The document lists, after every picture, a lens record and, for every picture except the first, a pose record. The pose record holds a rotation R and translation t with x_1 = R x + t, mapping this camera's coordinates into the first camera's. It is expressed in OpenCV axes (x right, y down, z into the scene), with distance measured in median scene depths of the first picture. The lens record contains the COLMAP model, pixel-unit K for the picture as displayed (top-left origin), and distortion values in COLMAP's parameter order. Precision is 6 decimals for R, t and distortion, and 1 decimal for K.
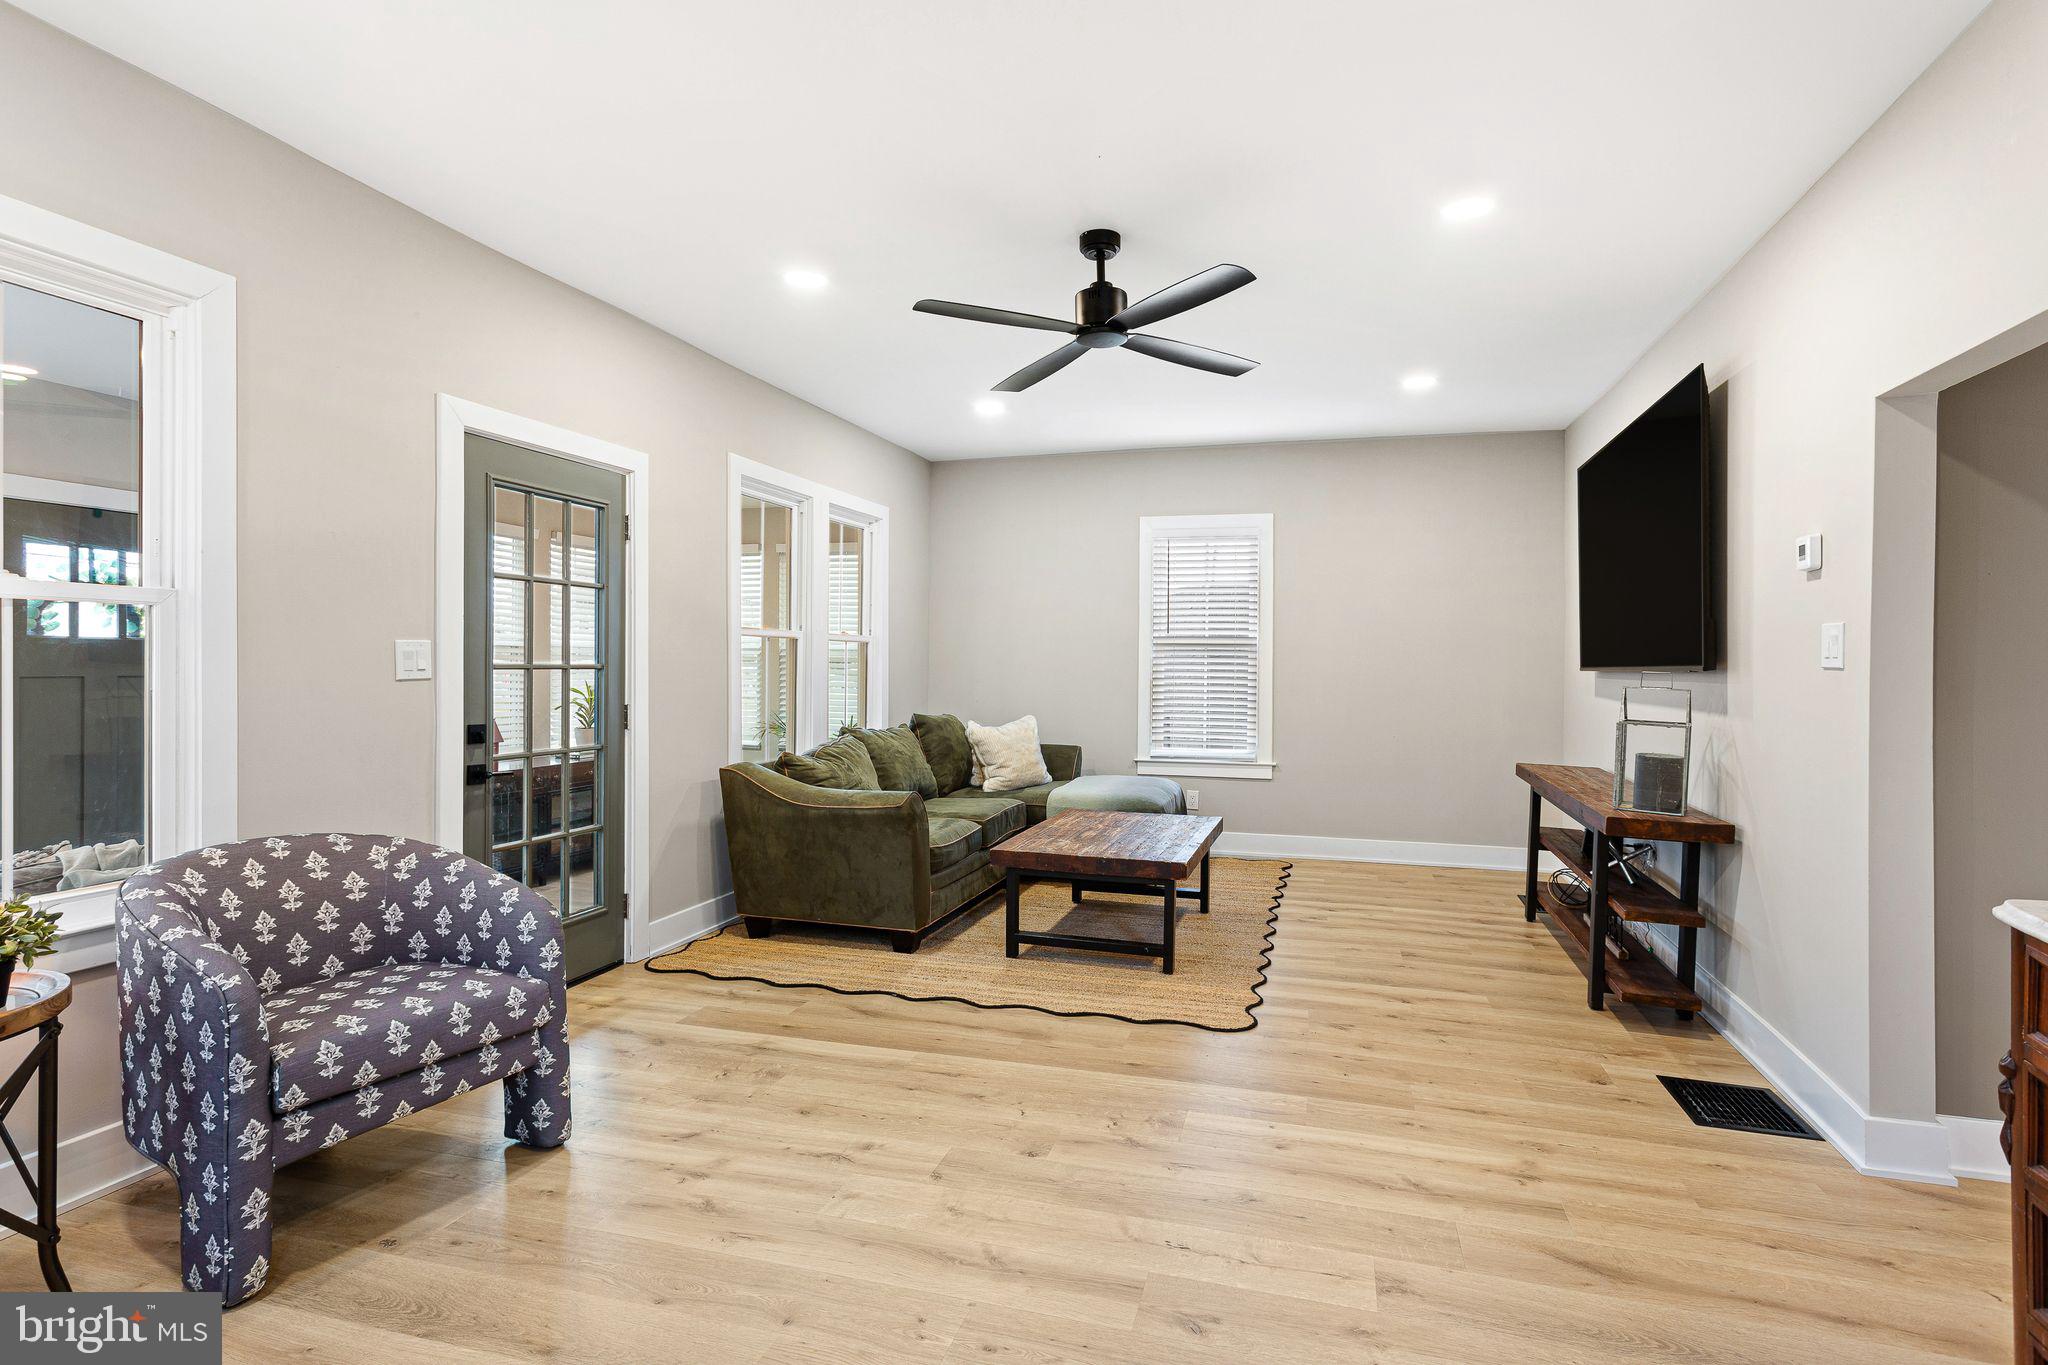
lens RADIAL K [[1033.8, 0, 1028.1], [0, 1033.8, 671.8], [0, 0, 1]] dist [0.002604, 0.000740]
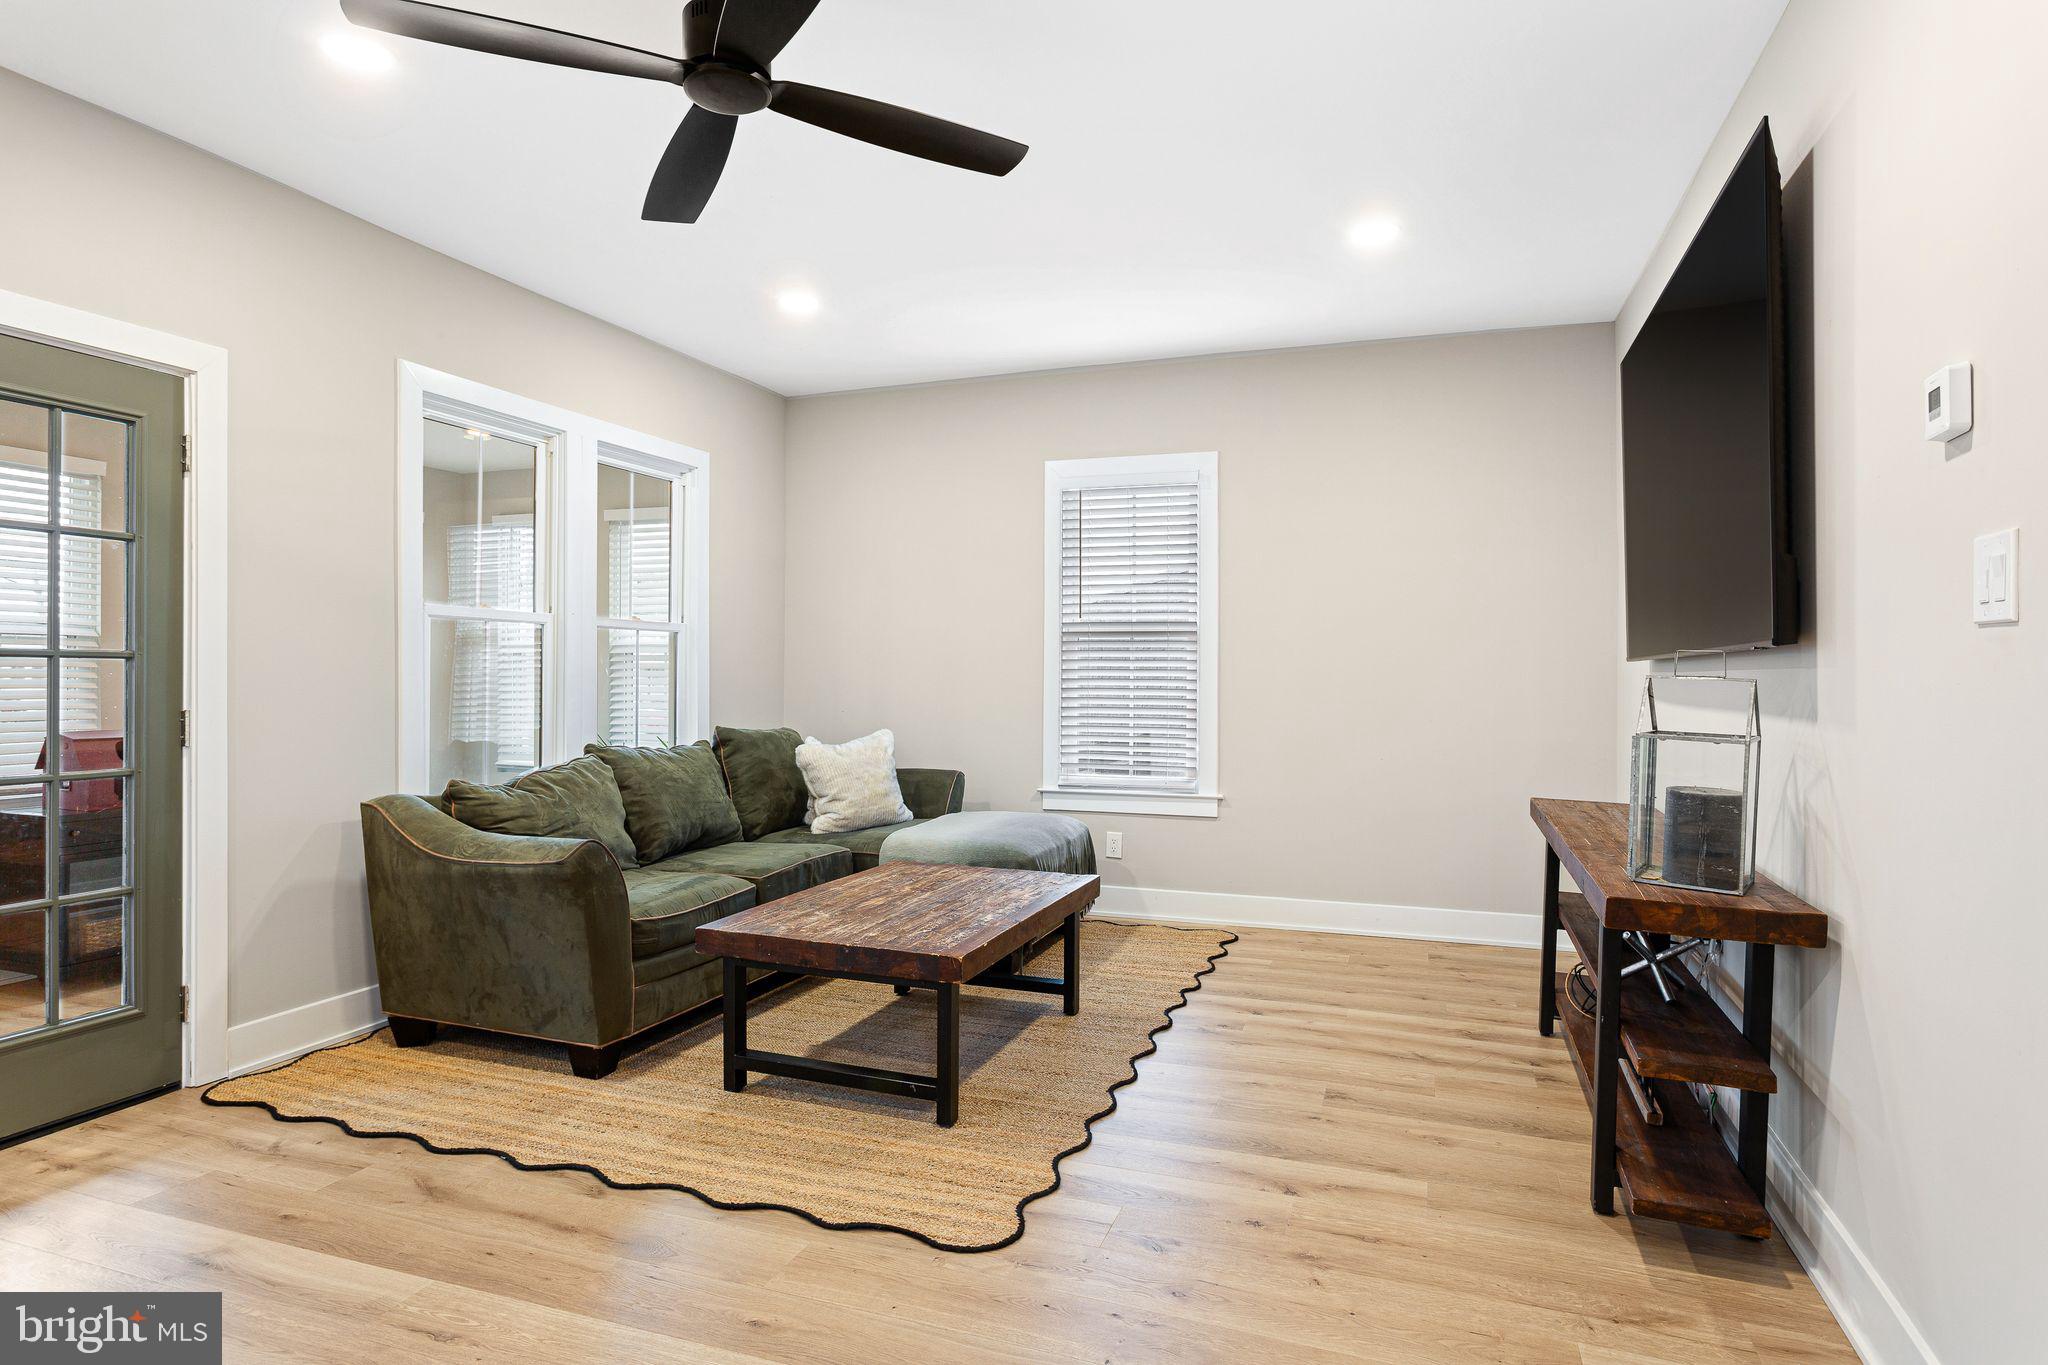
lens RADIAL K [[1169.4, 0, 1019.2], [0, 1169.4, 674.2], [0, 0, 1]] dist [-0.008400, -0.000624]
pose [[0.998811, -0.002298, -0.048688, 0.208423], [0.001851, 0.999956, -0.009218, 0.016205], [0.048707, 0.009117, 0.998772, 0.260744]]
